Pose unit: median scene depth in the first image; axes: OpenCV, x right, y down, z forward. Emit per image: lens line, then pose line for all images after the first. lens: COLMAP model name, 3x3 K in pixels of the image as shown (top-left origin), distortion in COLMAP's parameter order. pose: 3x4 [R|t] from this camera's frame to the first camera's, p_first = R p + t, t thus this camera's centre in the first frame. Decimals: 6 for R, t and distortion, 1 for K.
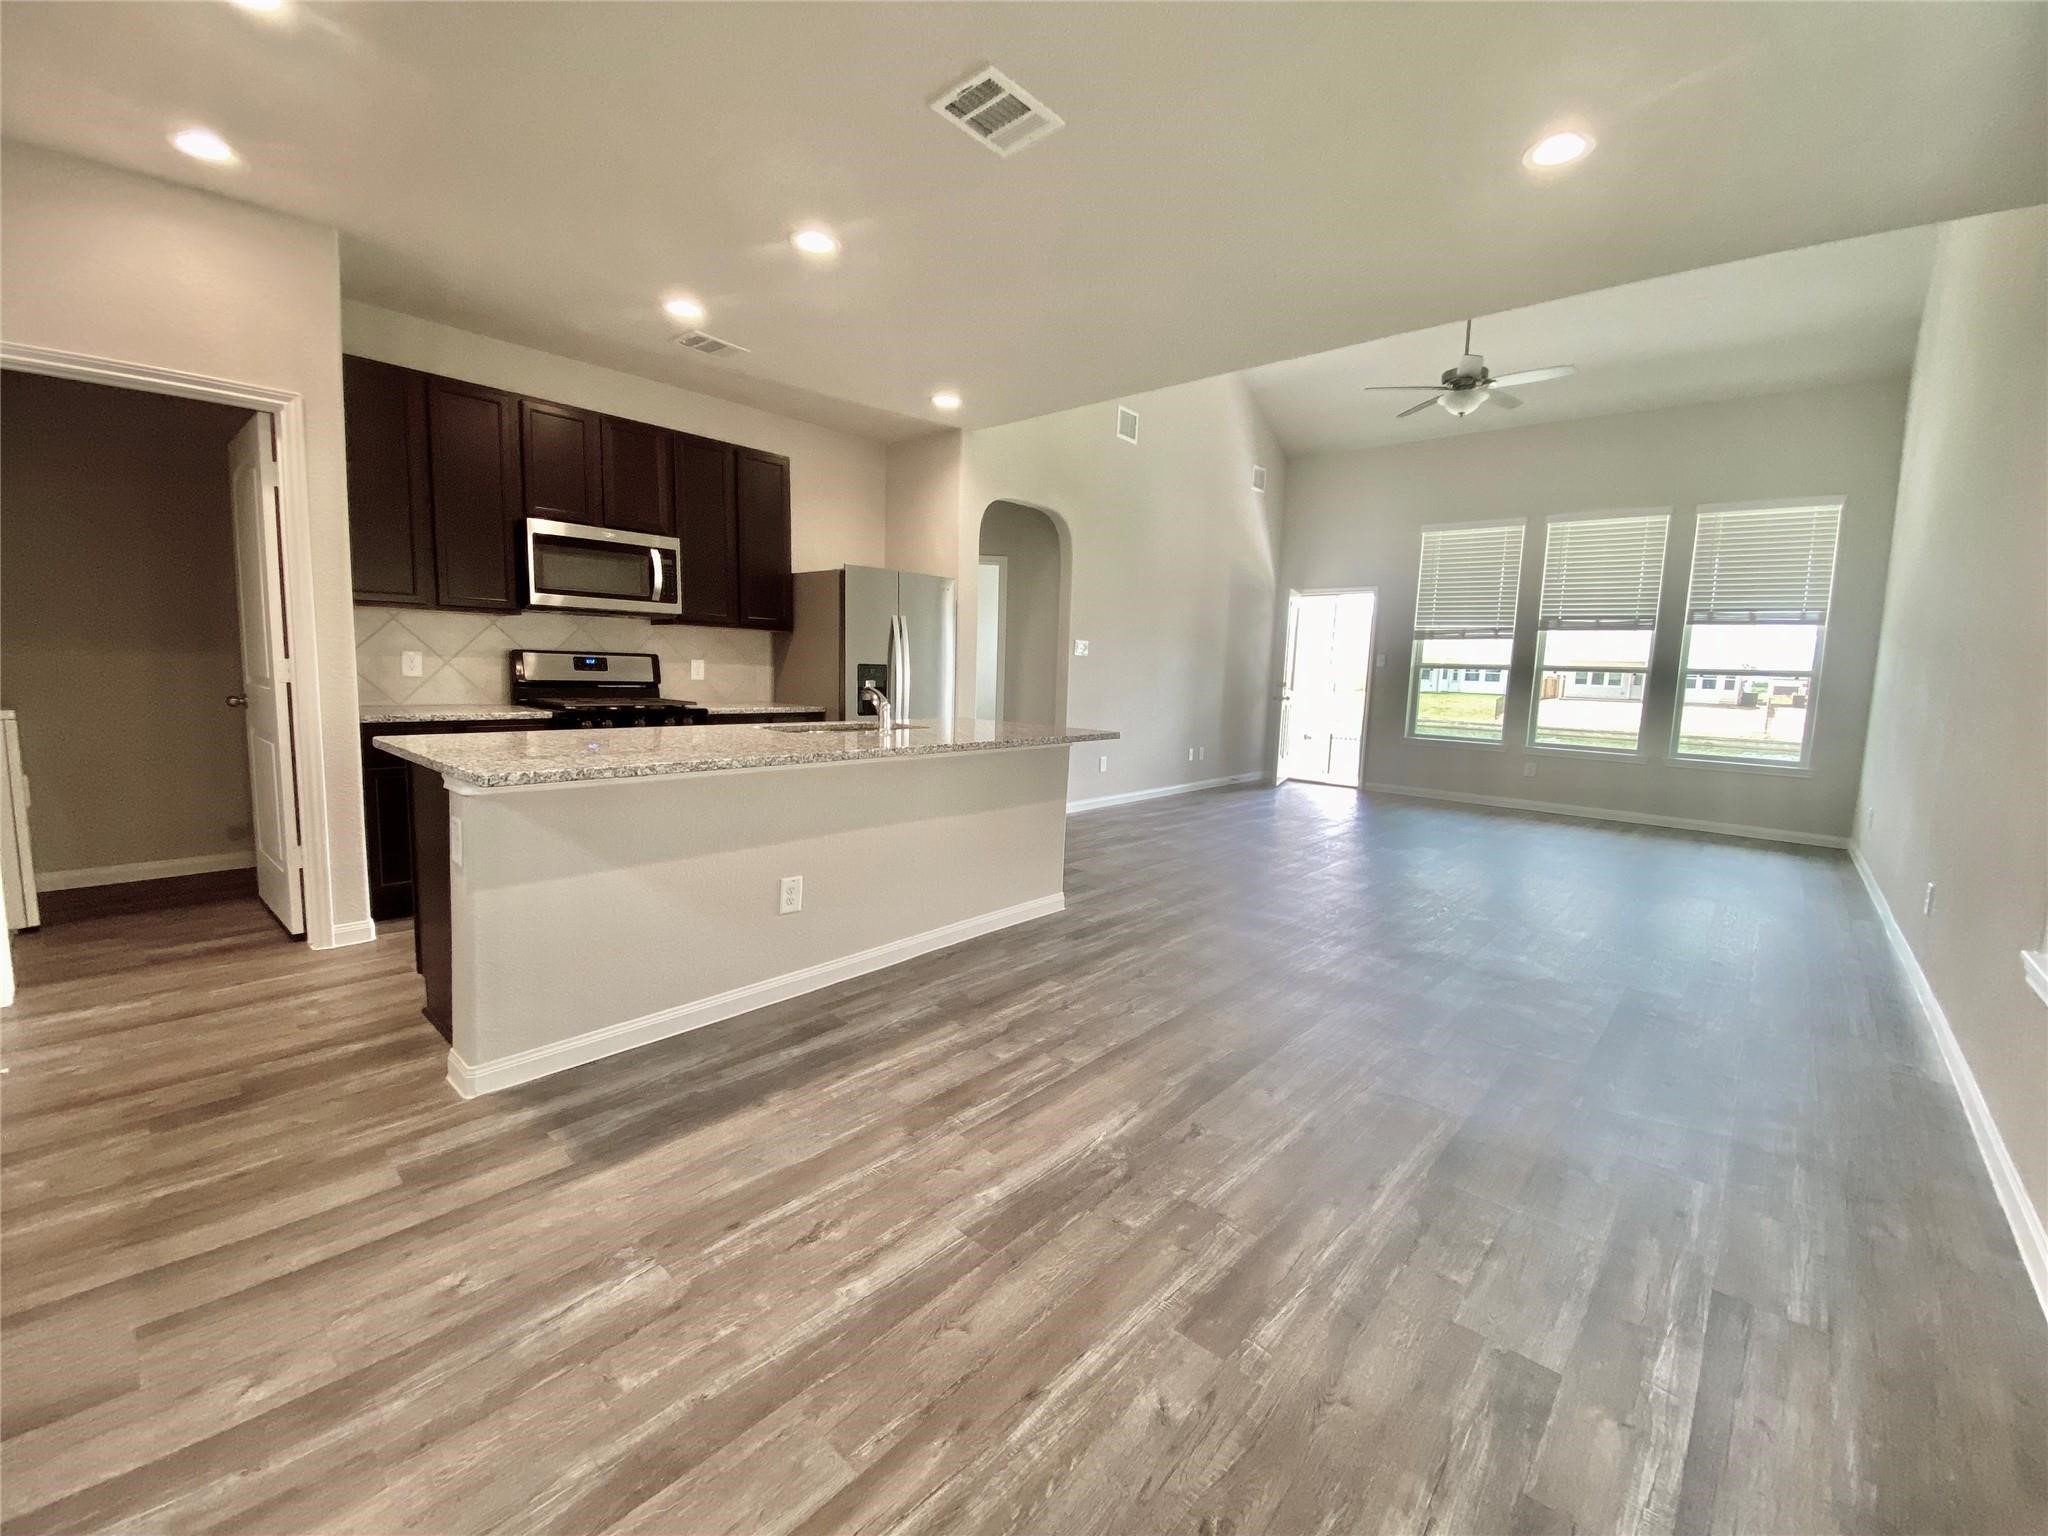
lens RADIAL K [[833.9, 0, 1038.0], [0, 833.9, 761.6], [0, 0, 1]] dist [0.007498, -0.000390]
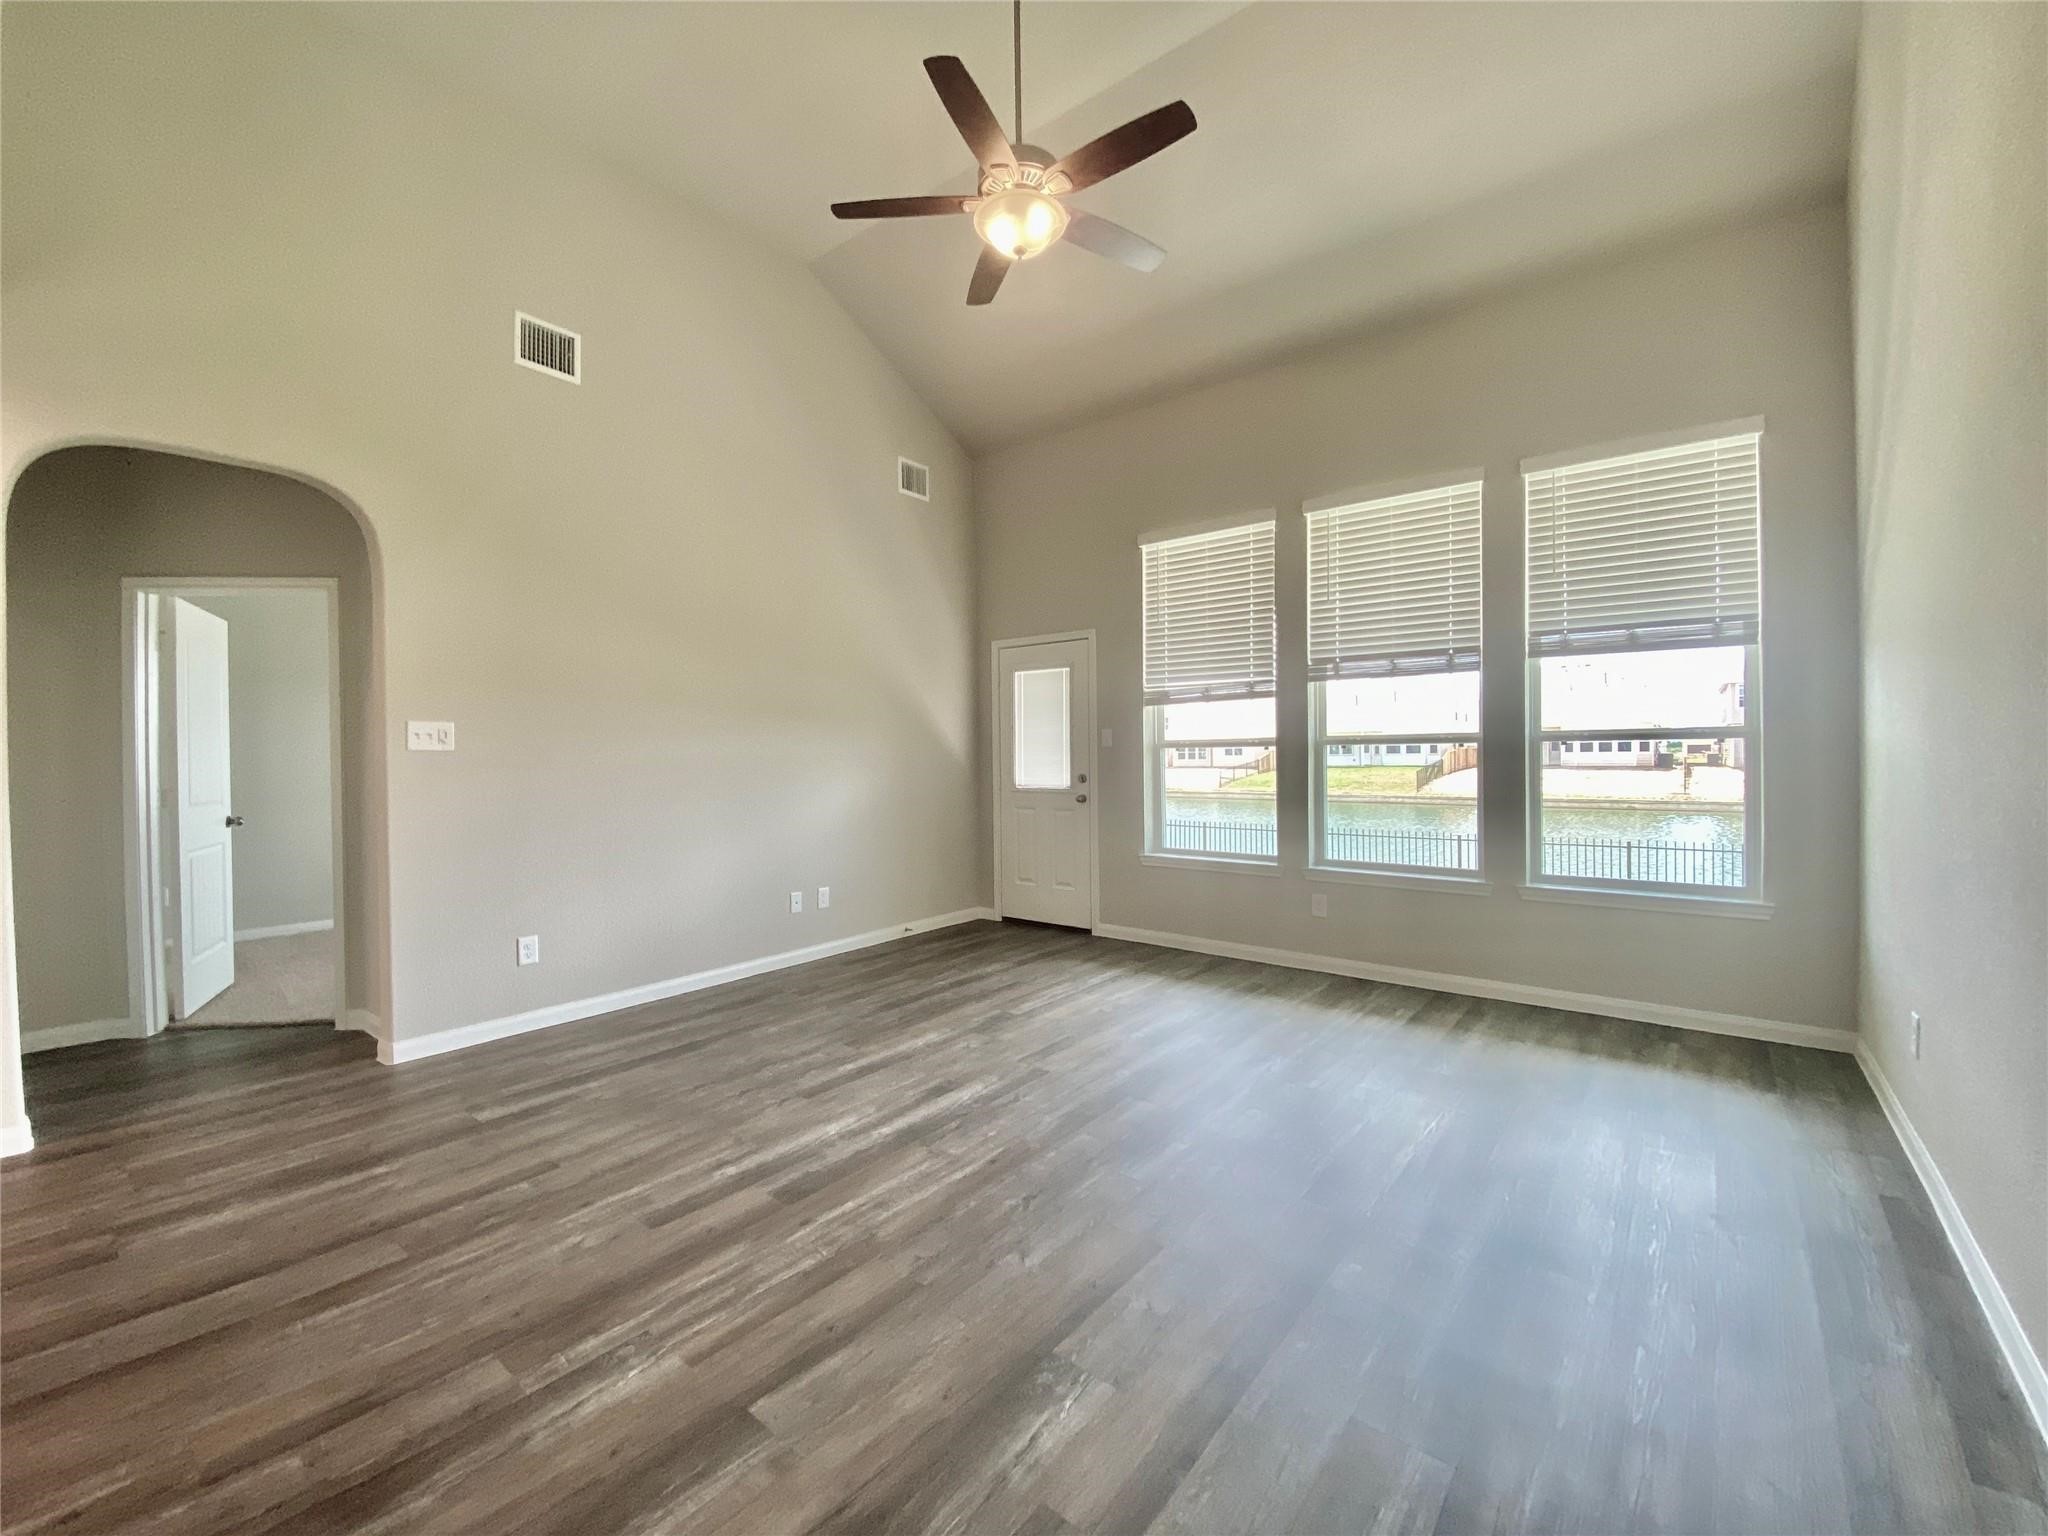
lens RADIAL K [[833.9, 0, 1010.2], [0, 833.9, 767.8], [0, 0, 1]] dist [0.007498, -0.000390]
pose [[0.998166, -0.046737, 0.038474, 0.381468], [0.050425, 0.993585, -0.101227, -0.044836], [-0.033496, 0.102981, 0.994119, 0.432324]]
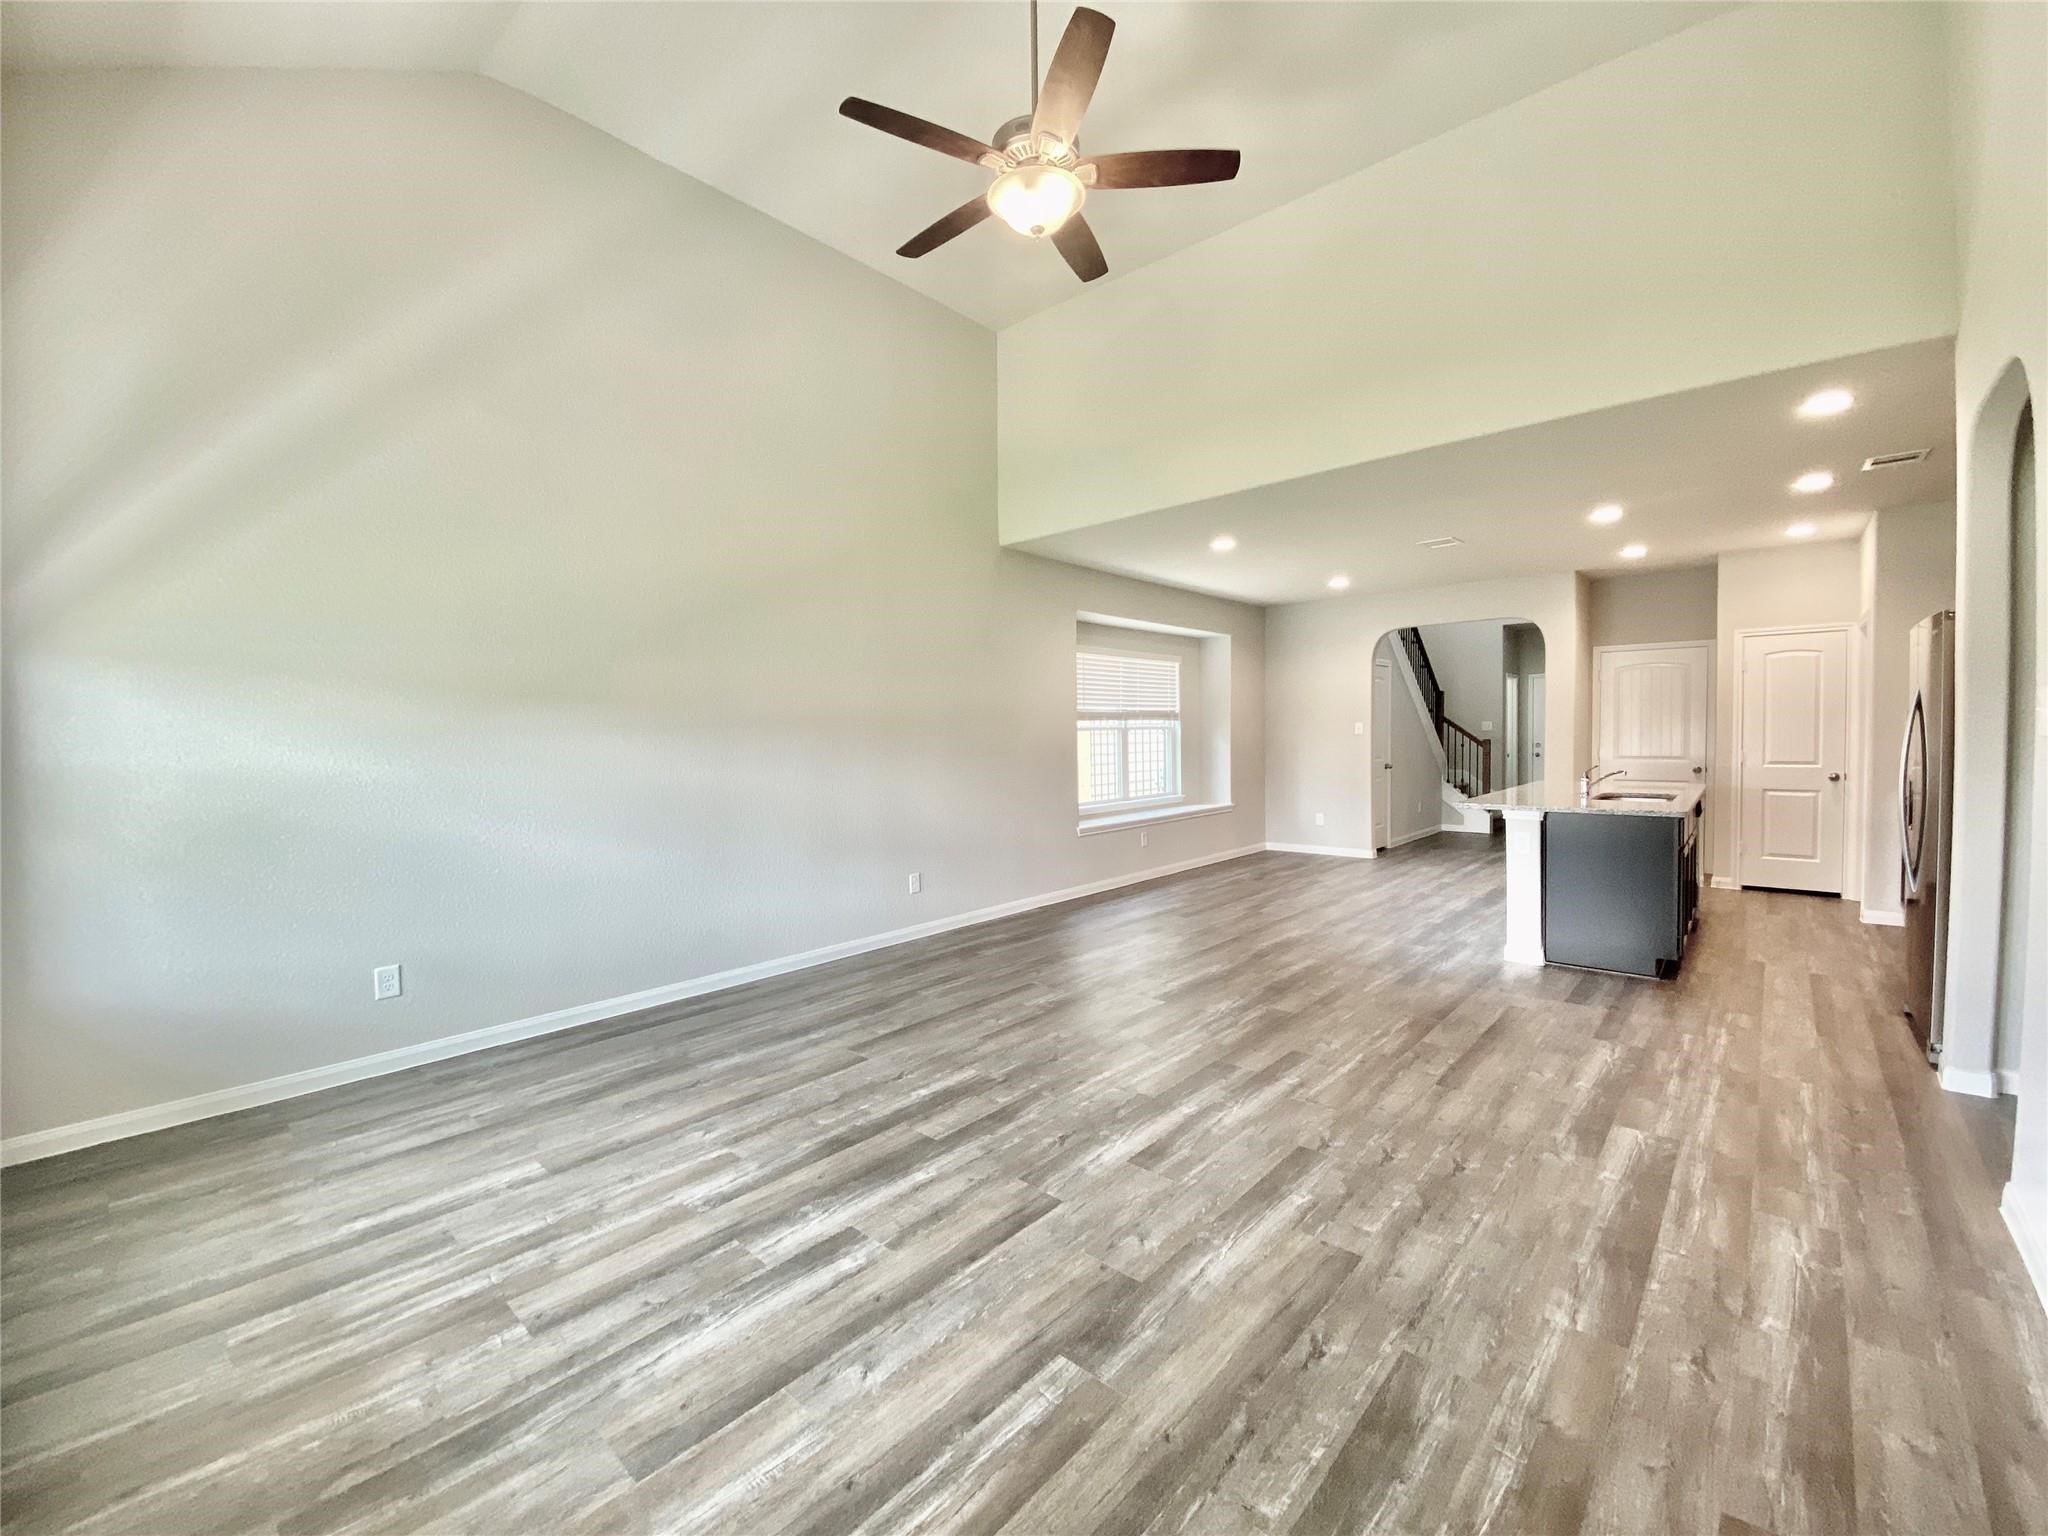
lens RADIAL K [[833.9, 0, 1021.9], [0, 833.9, 762.5], [0, 0, 1]] dist [0.007498, -0.000390]
pose [[-0.999736, -0.022962, -0.000155, 0.417024], [-0.022719, 0.988103, 0.152109, -0.154238], [-0.003339, 0.152072, -0.988364, 1.255138]]
